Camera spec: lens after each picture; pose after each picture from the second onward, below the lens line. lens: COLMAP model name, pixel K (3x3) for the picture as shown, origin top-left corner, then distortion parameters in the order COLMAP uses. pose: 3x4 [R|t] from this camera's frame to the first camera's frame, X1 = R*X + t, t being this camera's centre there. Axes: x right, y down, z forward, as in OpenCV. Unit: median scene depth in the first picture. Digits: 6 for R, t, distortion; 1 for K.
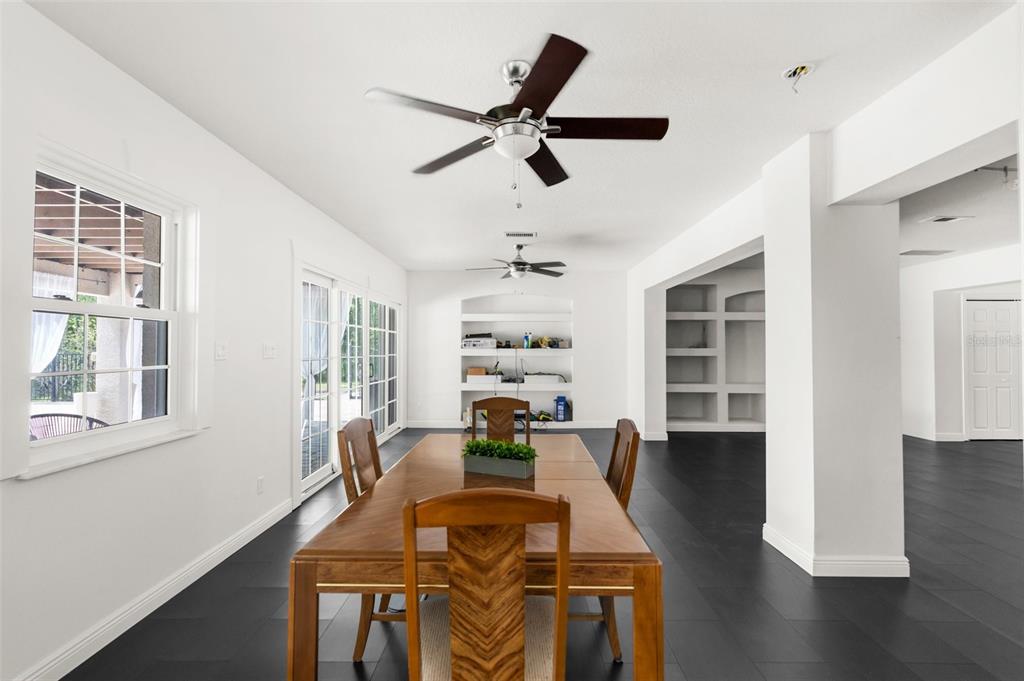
lens RADIAL K [[470.4, 0, 512.0], [0, 470.4, 340.5], [0, 0, 1]] dist [-0.023830, 0.012397]
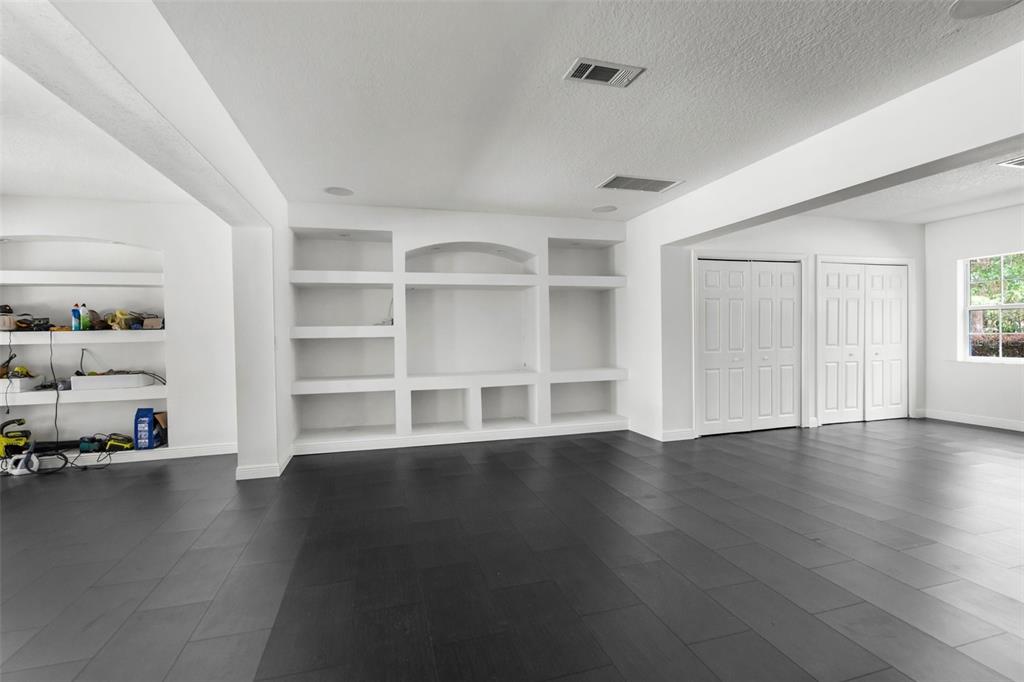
lens RADIAL K [[458.8, 0, 512.0], [0, 458.8, 341.0], [0, 0, 1]] dist [-0.000817, 0.000693]
pose [[0.959578, -0.023972, 0.280418, 0.397872], [0.013078, 0.999088, 0.040656, 0.013662], [-0.281137, -0.035346, 0.959016, 0.298843]]
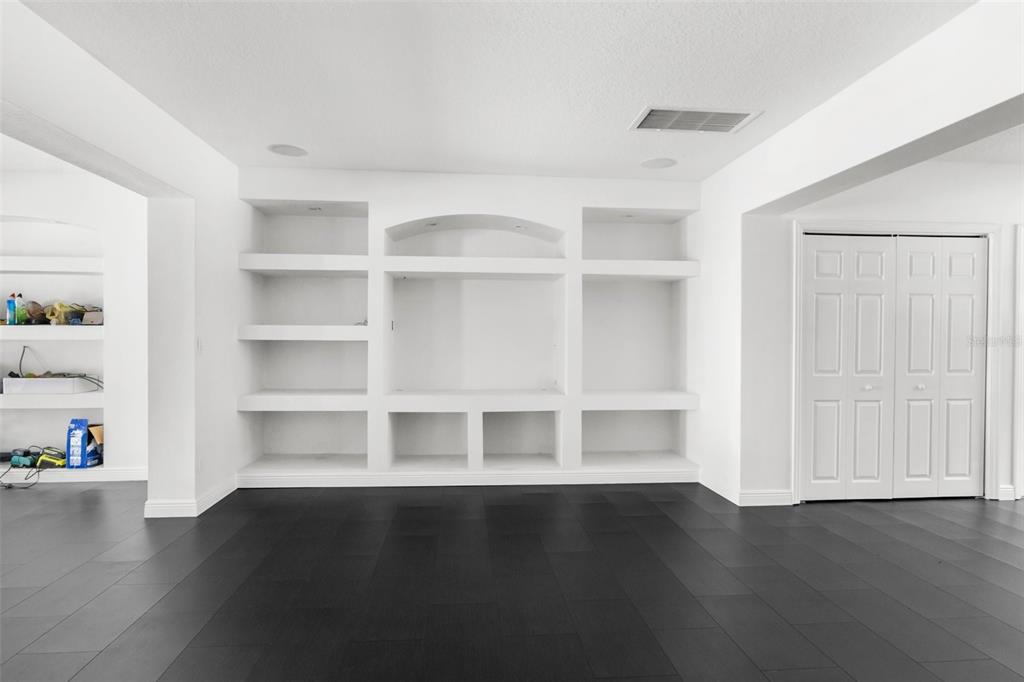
lens RADIAL K [[563.2, 0, 512.0], [0, 563.2, 341.0], [0, 0, 1]] dist [0.005443, 0.000187]
pose [[0.995750, 0.001566, 0.092084, 0.517506], [-0.004498, 0.999489, 0.031642, 0.012533], [-0.091987, -0.031921, 0.995248, 0.349081]]
